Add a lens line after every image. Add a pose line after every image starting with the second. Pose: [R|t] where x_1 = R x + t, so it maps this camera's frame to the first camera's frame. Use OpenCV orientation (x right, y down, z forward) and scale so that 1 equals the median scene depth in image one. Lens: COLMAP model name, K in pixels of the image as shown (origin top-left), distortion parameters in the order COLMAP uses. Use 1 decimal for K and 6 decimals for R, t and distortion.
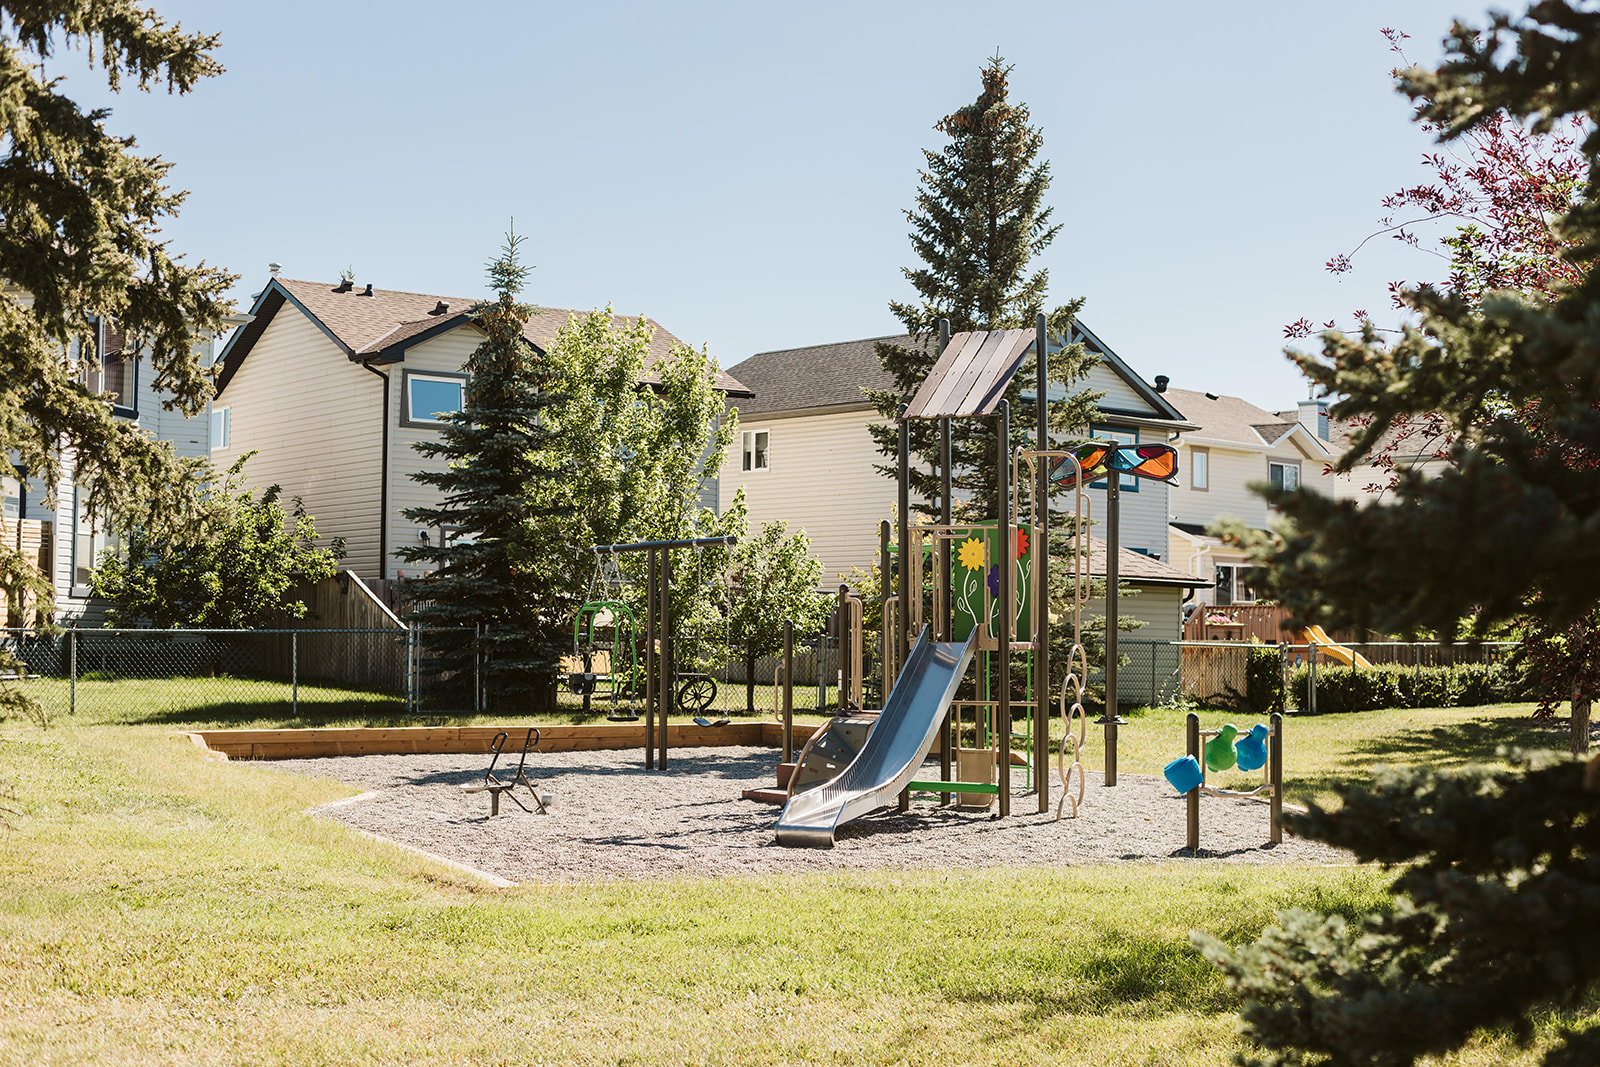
lens RADIAL K [[2273.1, 0, 841.7], [0, 2273.1, 536.0], [0, 0, 1]] dist [0.007448, 0.015753]
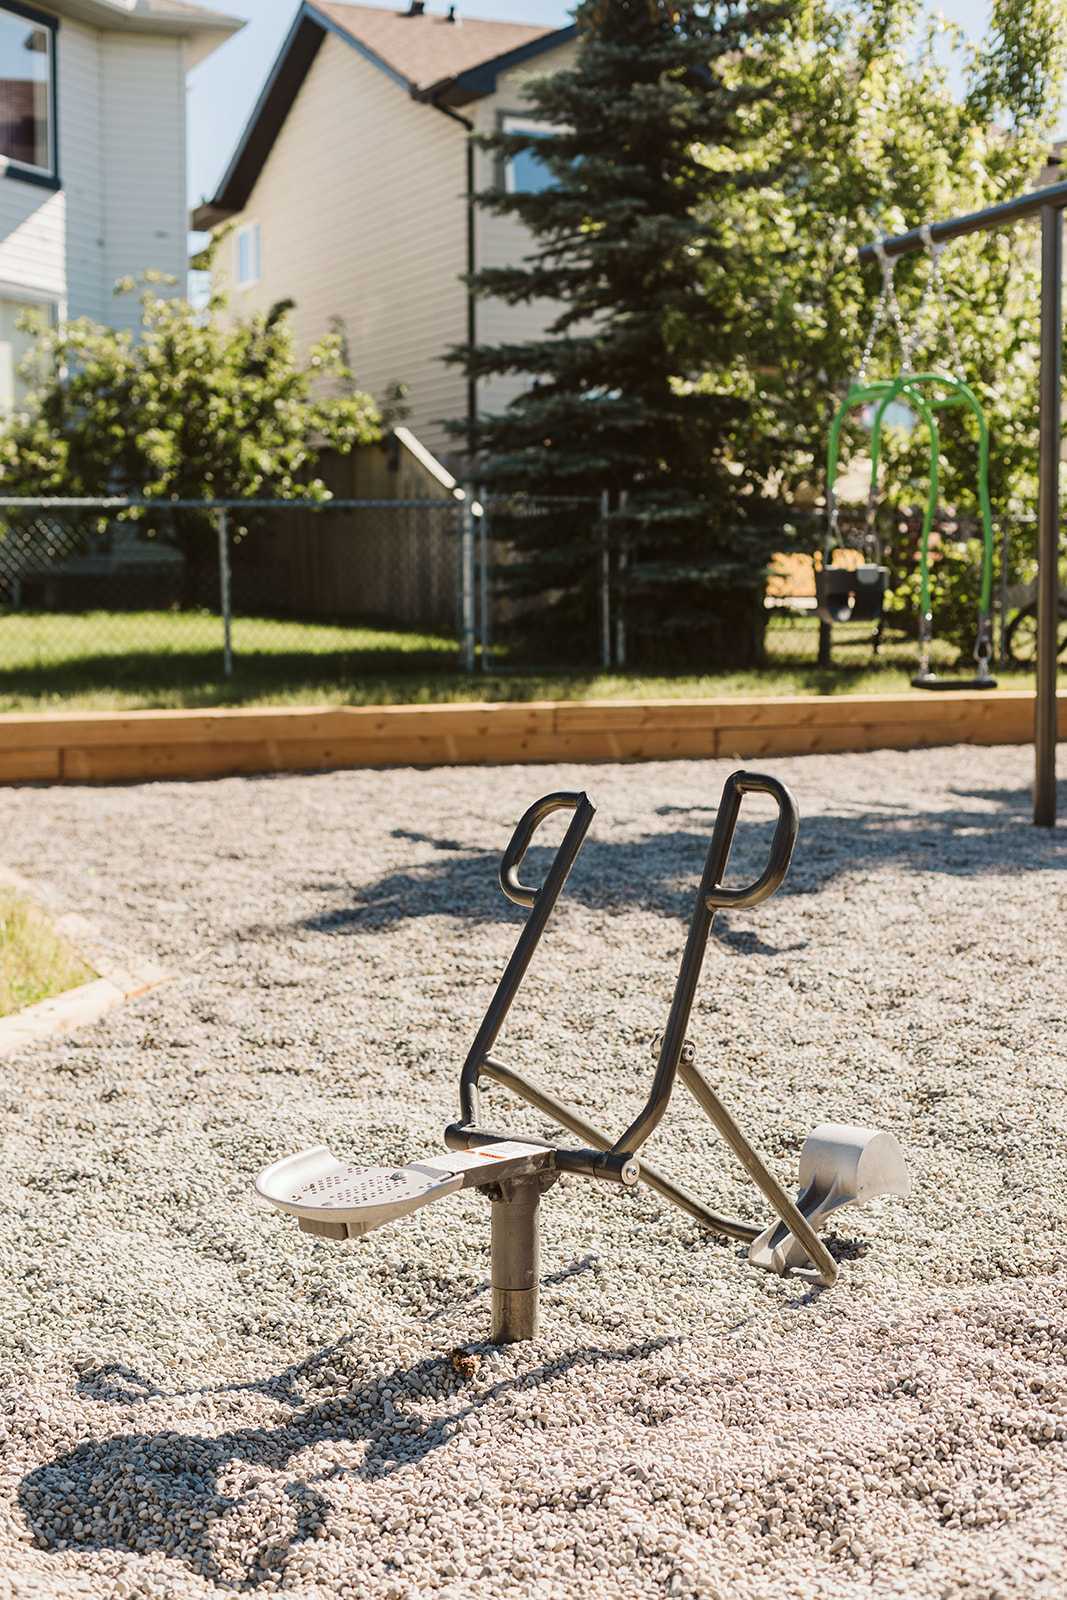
lens RADIAL K [[2293.2, 0, 536.8], [0, 2293.2, 788.1], [0, 0, 1]] dist [-0.006228, 0.044354]
pose [[0.977900, 0.004150, -0.209034, -0.068690], [0.022621, 0.991833, 0.125518, 0.038689], [0.207847, -0.127473, 0.969820, 0.493517]]
